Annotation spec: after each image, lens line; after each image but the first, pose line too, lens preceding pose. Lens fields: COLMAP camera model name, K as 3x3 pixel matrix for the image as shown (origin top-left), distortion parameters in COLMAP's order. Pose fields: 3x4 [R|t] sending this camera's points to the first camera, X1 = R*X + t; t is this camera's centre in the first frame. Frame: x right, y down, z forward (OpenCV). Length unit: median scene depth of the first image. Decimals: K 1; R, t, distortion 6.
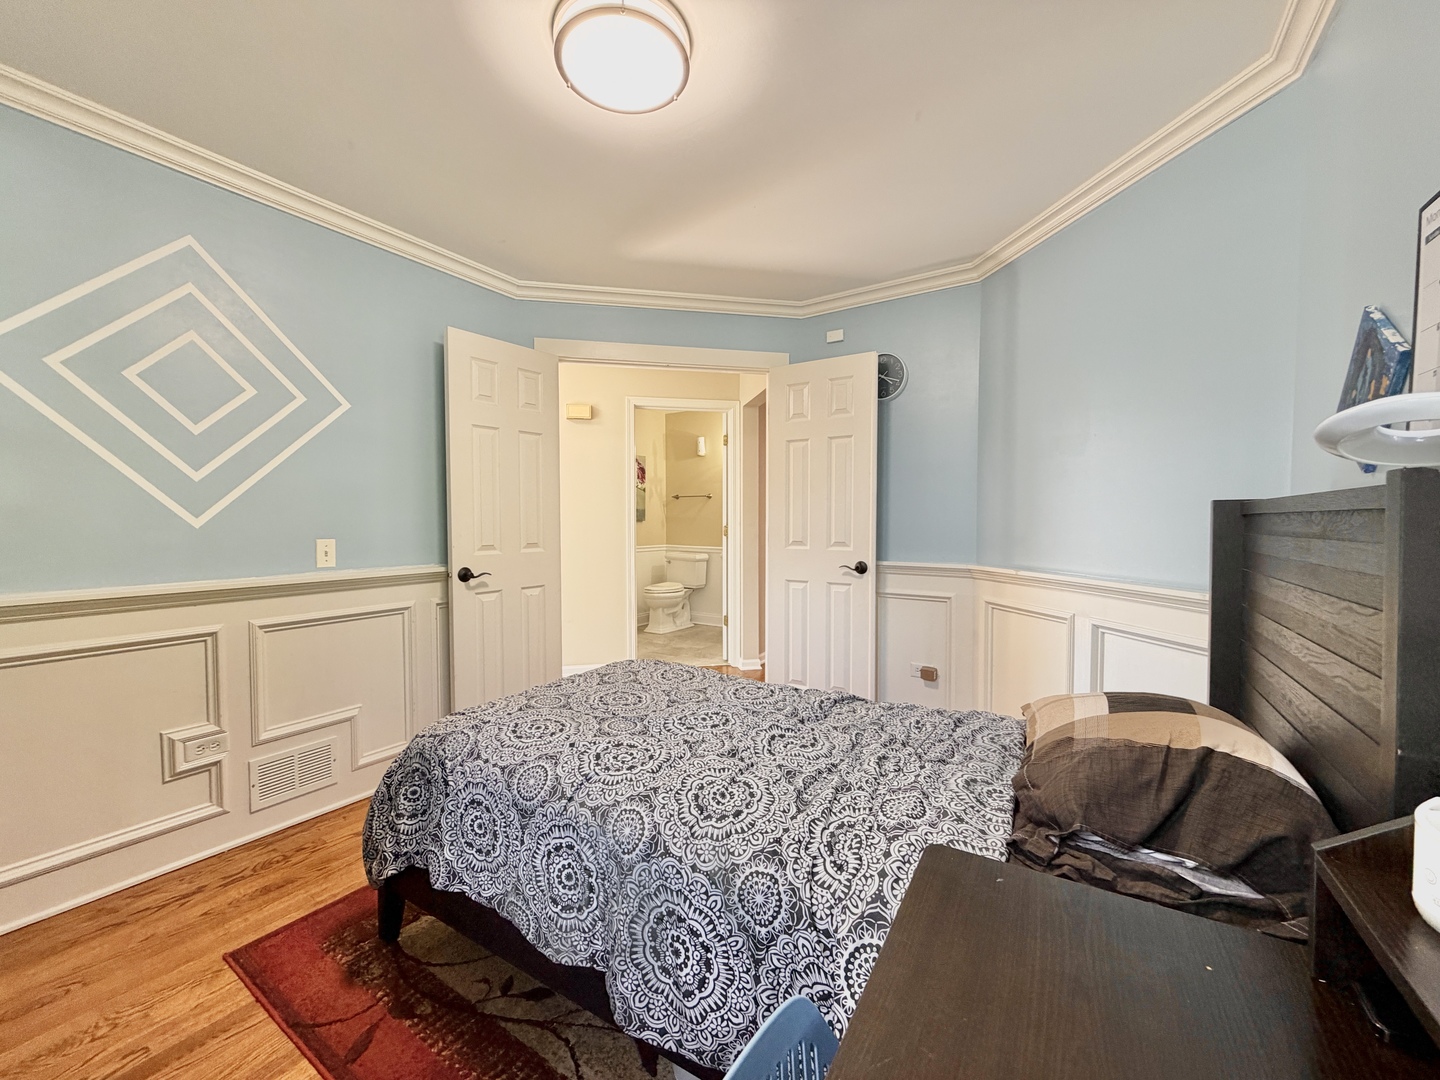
lens RADIAL K [[582.4, 0, 718.9], [0, 582.4, 538.6], [0, 0, 1]] dist [-0.000822, 0.000035]
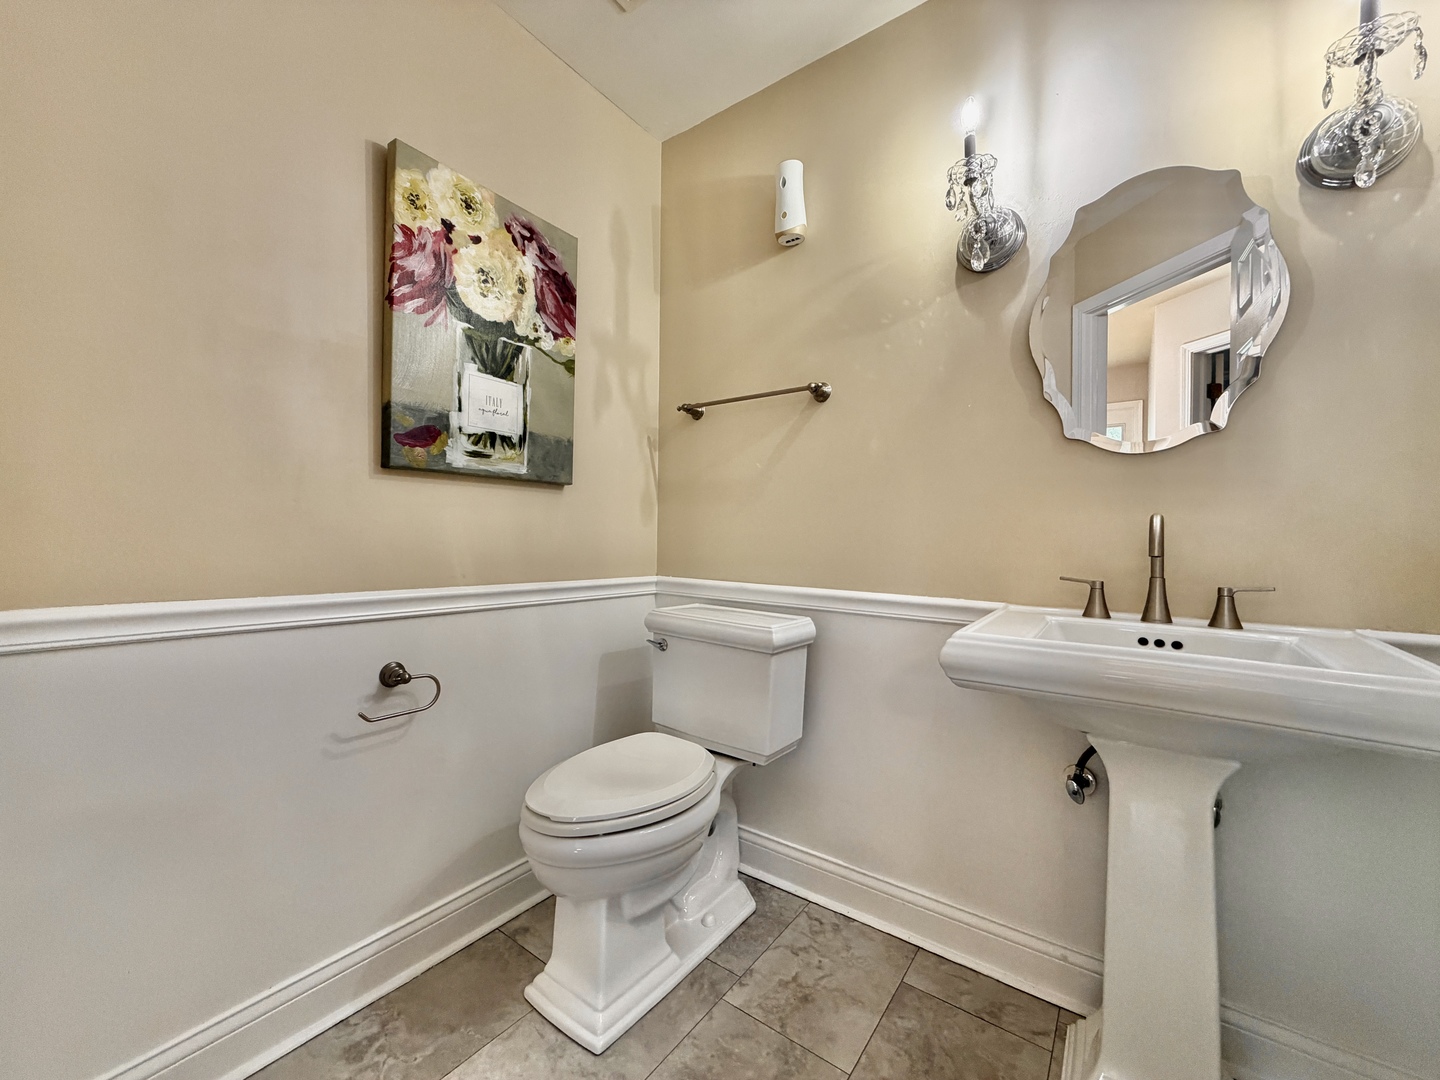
lens RADIAL K [[582.4, 0, 717.6], [0, 582.4, 540.7], [0, 0, 1]] dist [-0.000822, 0.000035]
pose [[0.998739, 0.016031, -0.047584, -0.048199], [-0.018134, 0.998863, -0.044091, 0.004859], [0.046823, 0.044898, 0.997894, 0.744430]]
